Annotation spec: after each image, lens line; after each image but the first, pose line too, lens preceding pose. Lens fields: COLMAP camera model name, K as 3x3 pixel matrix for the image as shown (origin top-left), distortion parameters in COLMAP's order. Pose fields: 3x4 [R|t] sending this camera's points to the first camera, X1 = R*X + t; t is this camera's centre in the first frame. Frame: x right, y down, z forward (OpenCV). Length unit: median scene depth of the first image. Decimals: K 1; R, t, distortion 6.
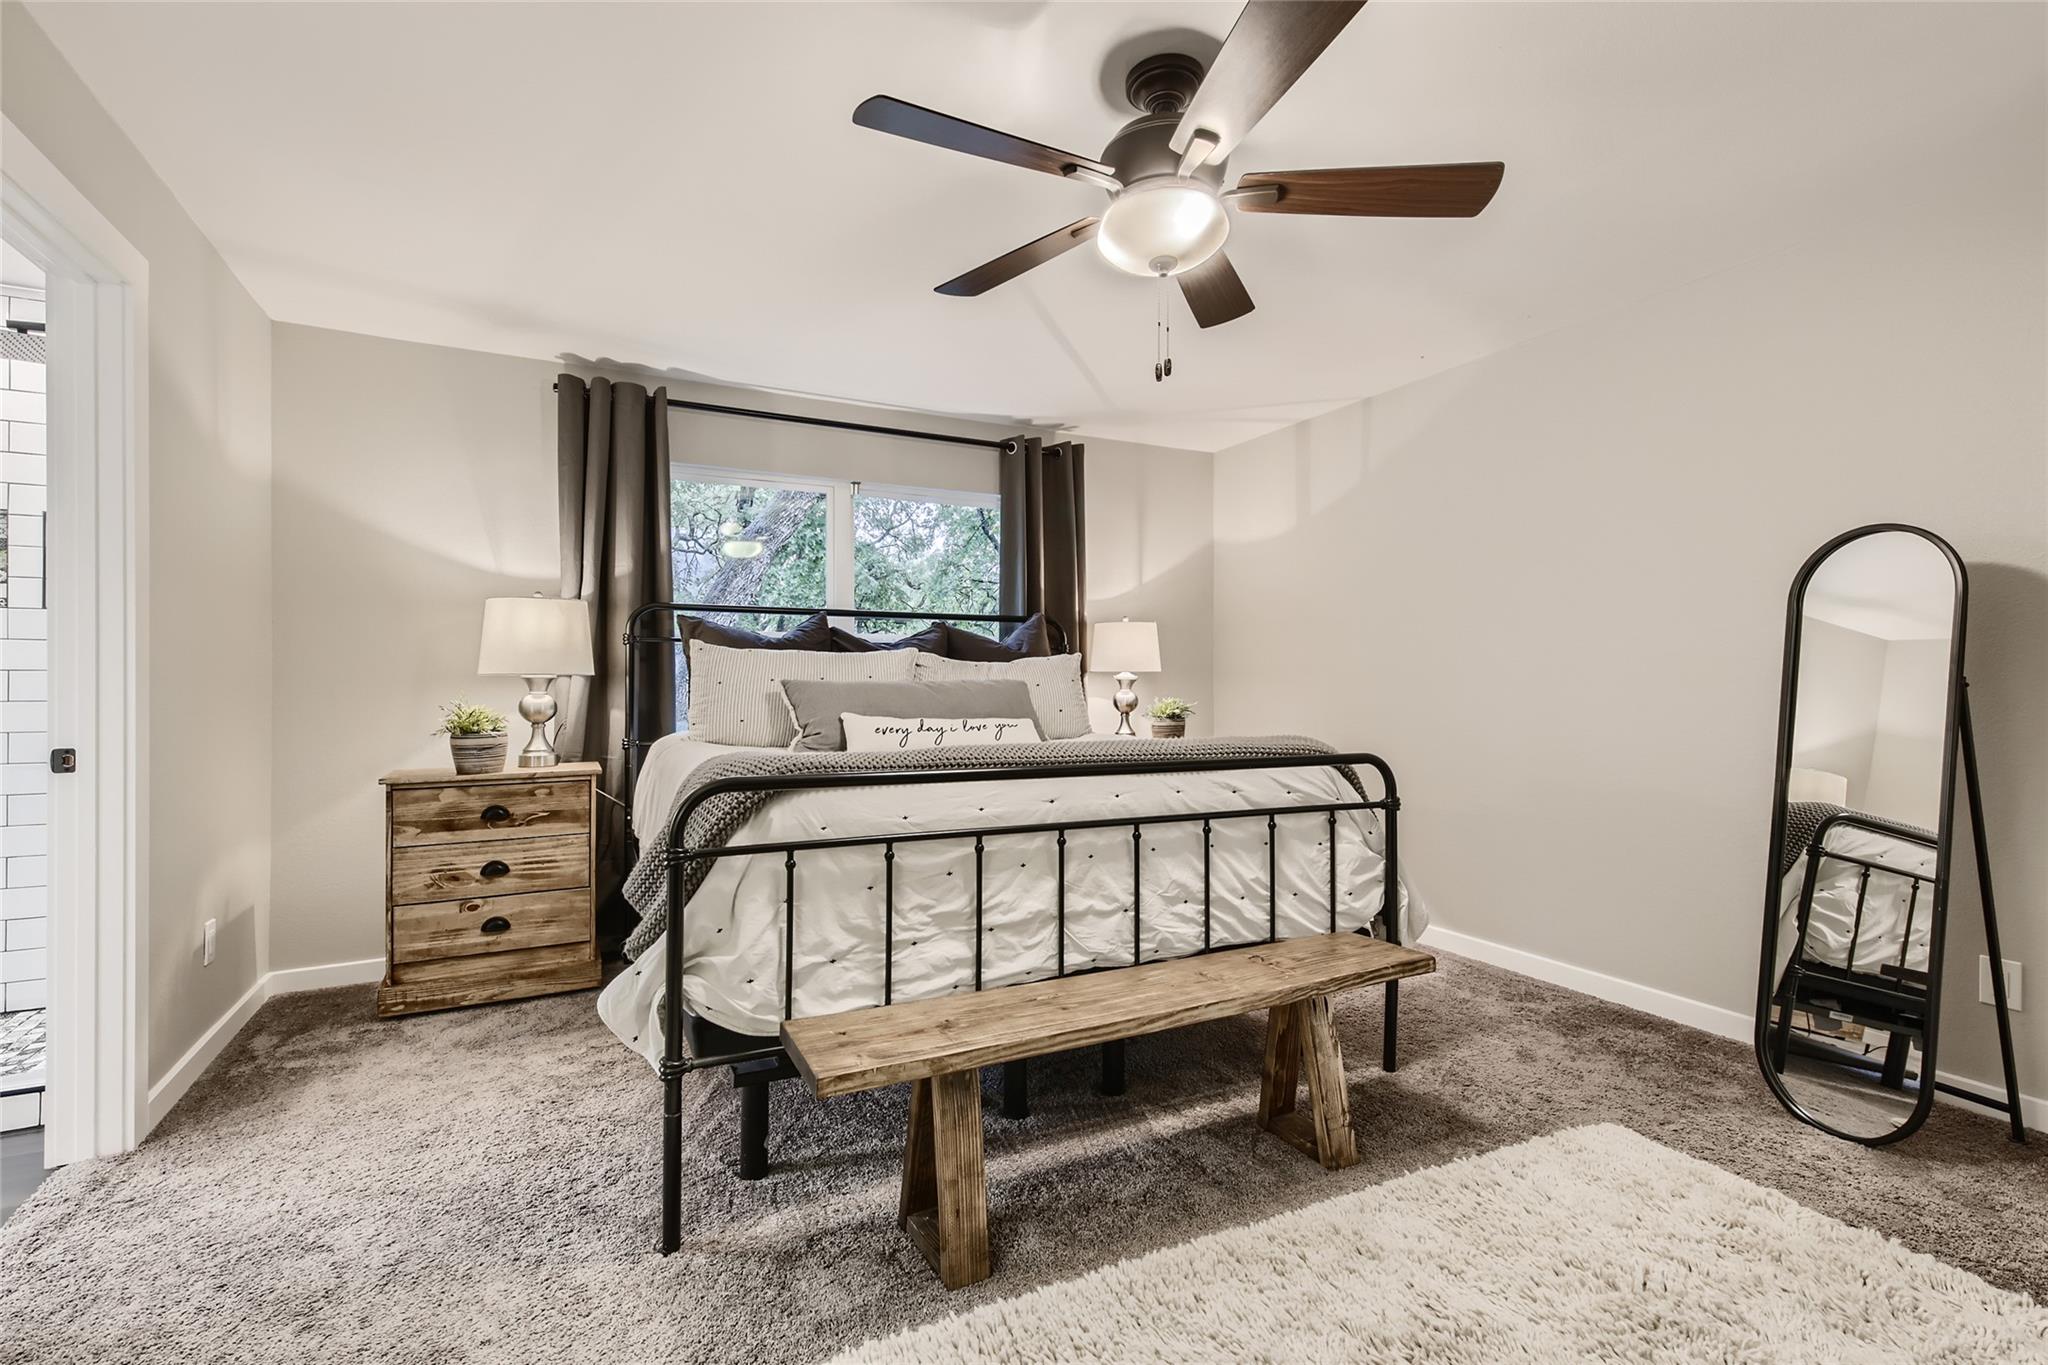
lens RADIAL K [[933.3, 0, 1037.5], [0, 933.3, 681.5], [0, 0, 1]] dist [0.022430, -0.001241]
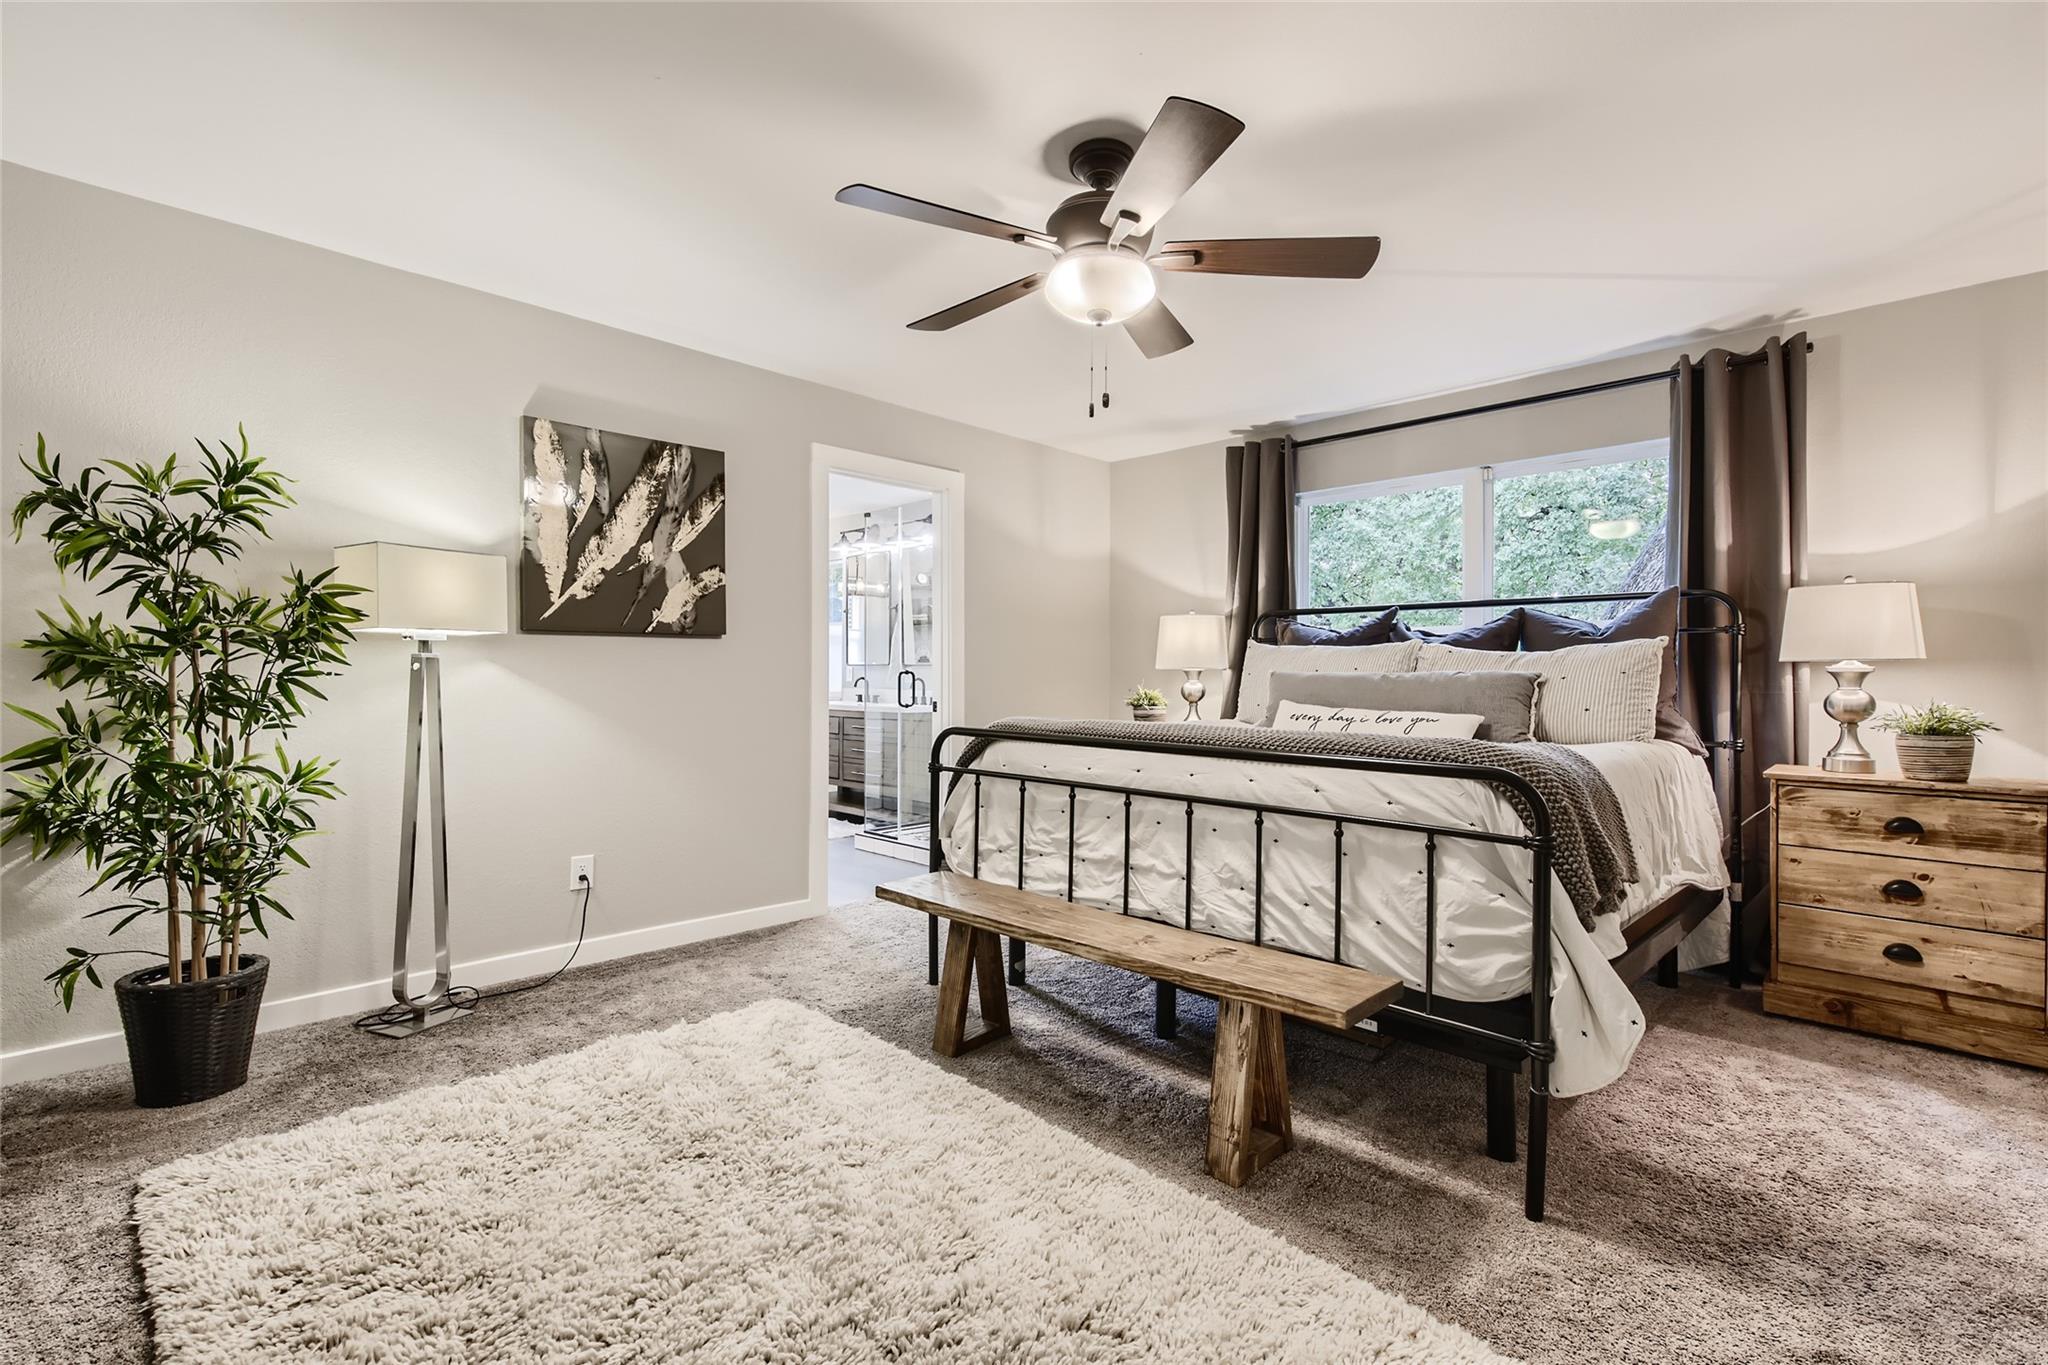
lens RADIAL K [[933.3, 0, 1039.4], [0, 933.3, 680.4], [0, 0, 1]] dist [0.022430, -0.001241]
pose [[0.320377, 0.007678, -0.947259, 1.044338], [-0.005000, 0.999967, 0.006414, 0.004530], [0.947277, 0.002681, 0.320405, 0.466673]]
